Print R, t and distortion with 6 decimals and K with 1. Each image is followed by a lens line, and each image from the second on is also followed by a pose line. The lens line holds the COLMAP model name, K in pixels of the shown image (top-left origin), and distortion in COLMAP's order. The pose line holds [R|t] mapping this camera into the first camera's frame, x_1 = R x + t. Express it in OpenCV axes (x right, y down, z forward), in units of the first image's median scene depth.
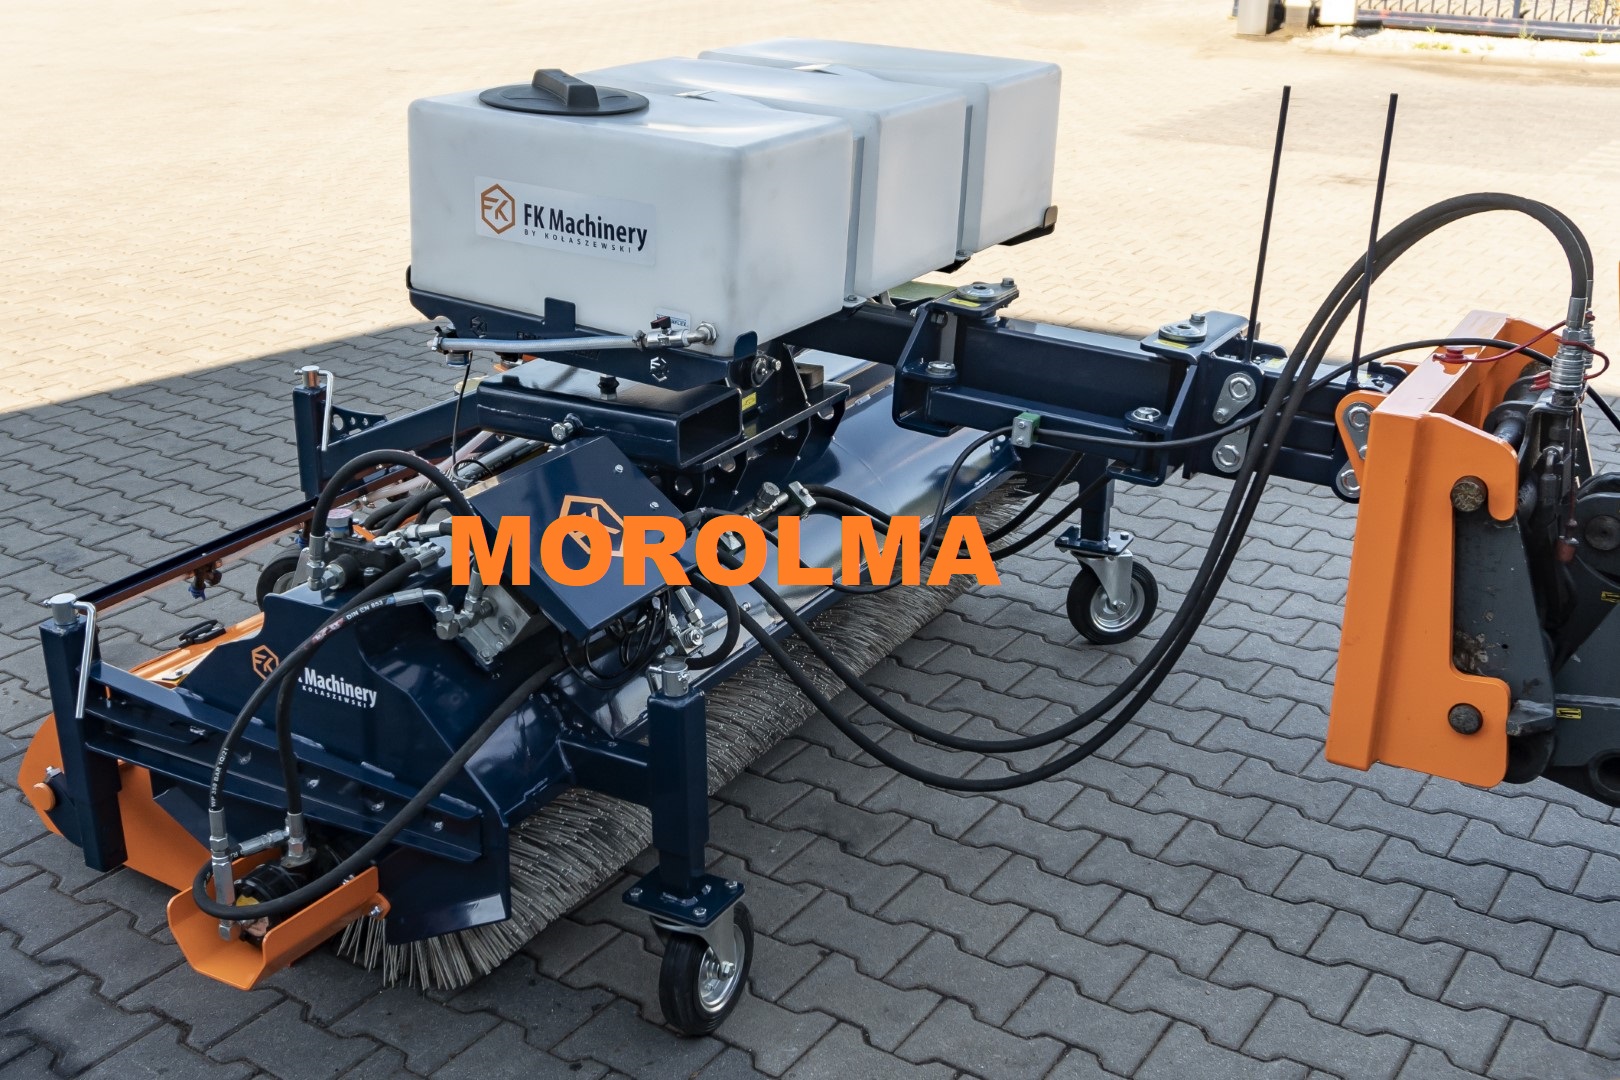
lens RADIAL K [[1782.5, 0, 719.0], [0, 1782.5, 519.7], [0, 0, 1]] dist [-0.001126, 0.000000]
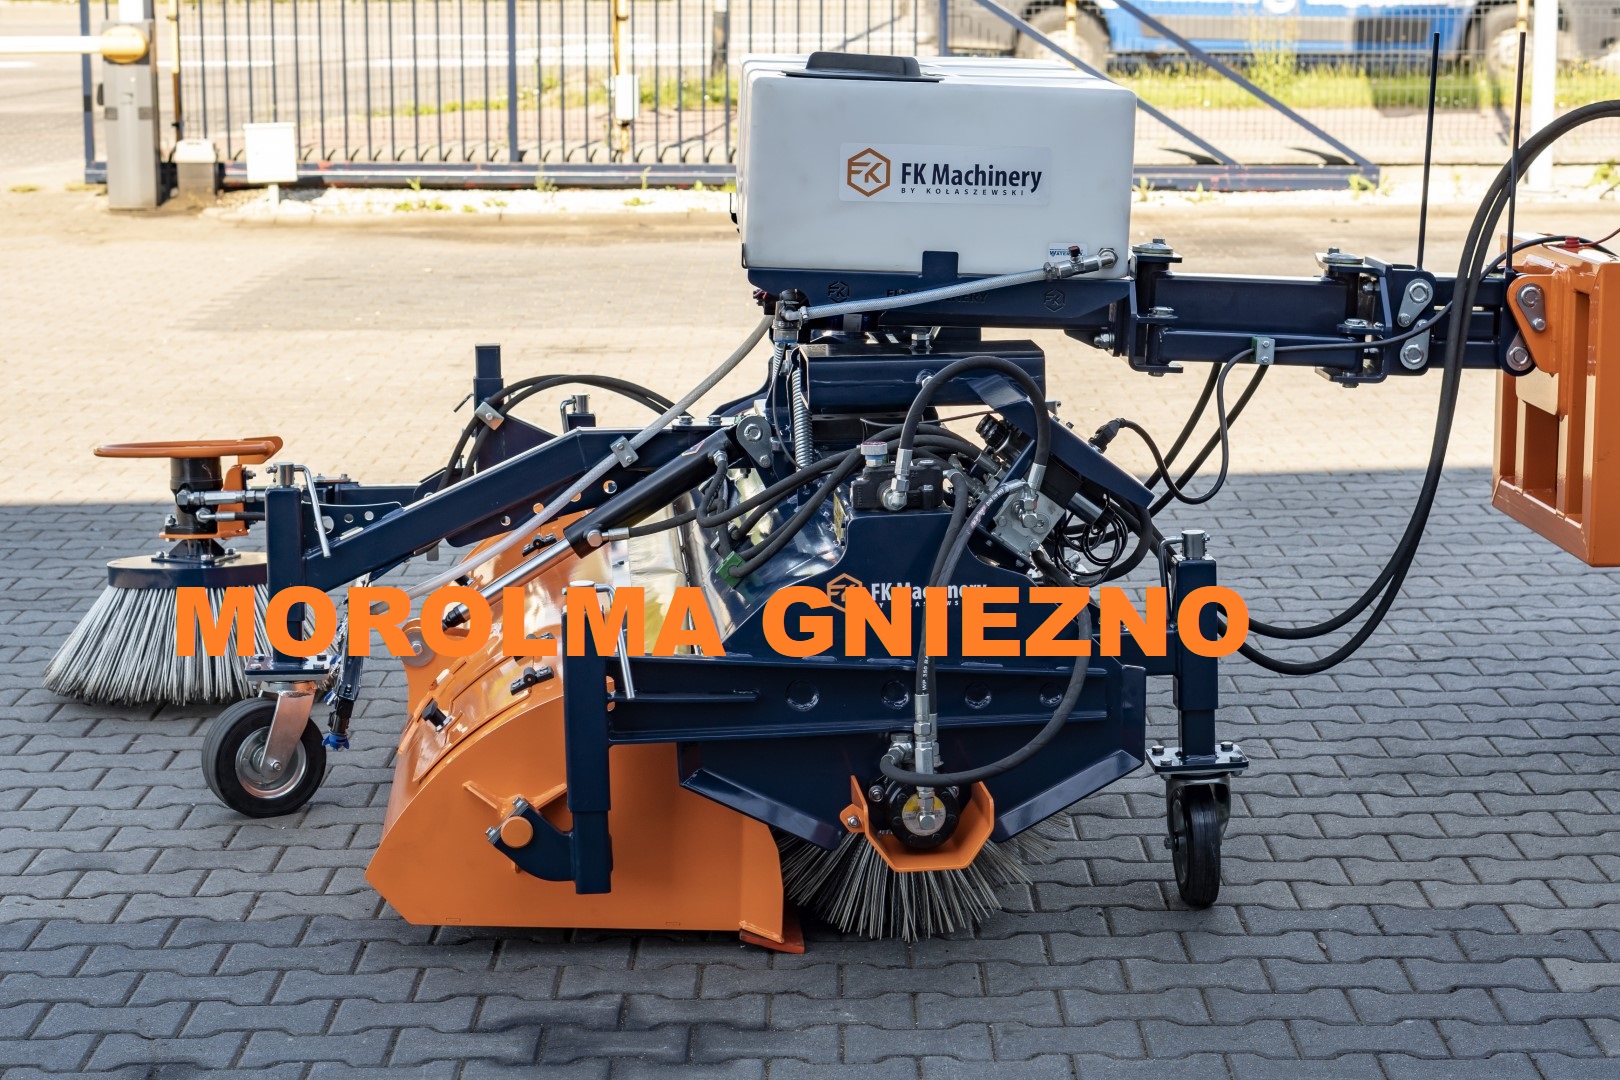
lens RADIAL K [[3439.6, 0, 814.3], [0, 3439.6, 539.3], [0, 0, 1]] dist [0.018732, 0.000000]
pose [[0.813352, -0.102318, 0.572703, -1.326860], [0.210523, 0.969463, -0.125782, 0.280889], [-0.542345, 0.222872, 0.810055, -0.566628]]
